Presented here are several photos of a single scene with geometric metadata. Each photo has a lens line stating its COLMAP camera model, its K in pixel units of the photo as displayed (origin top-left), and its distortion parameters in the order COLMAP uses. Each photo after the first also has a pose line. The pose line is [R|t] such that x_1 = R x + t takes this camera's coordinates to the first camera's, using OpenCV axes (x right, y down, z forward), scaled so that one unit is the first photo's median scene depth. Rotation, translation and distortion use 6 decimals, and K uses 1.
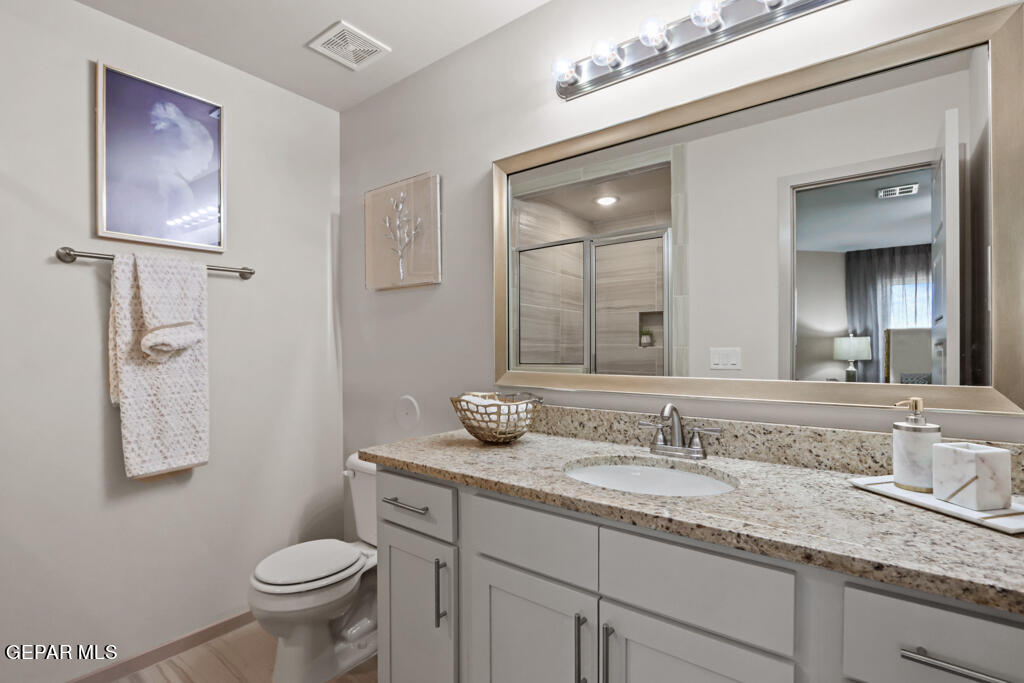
lens RADIAL K [[488.7, 0, 511.2], [0, 488.7, 346.7], [0, 0, 1]] dist [-0.017476, 0.003071]
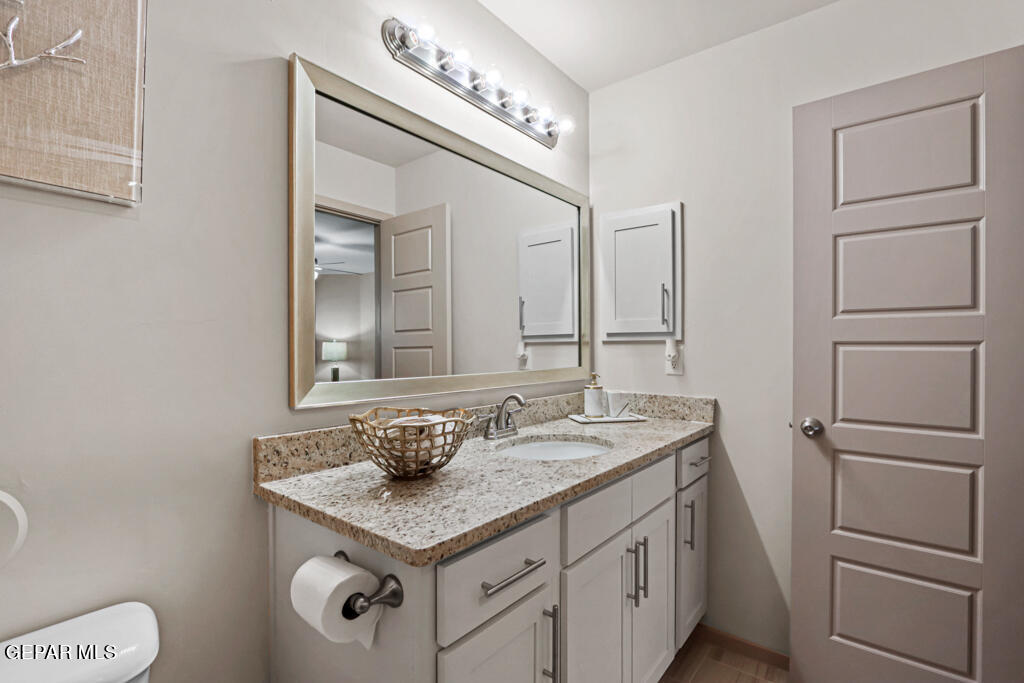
lens RADIAL K [[488.7, 0, 512.4], [0, 488.7, 345.1], [0, 0, 1]] dist [-0.017476, 0.003071]
pose [[-0.008407, 0.009048, 0.999924, -0.935087], [0.001439, 0.999958, -0.009036, 0.005921], [-0.999964, 0.001363, -0.008420, 1.037679]]
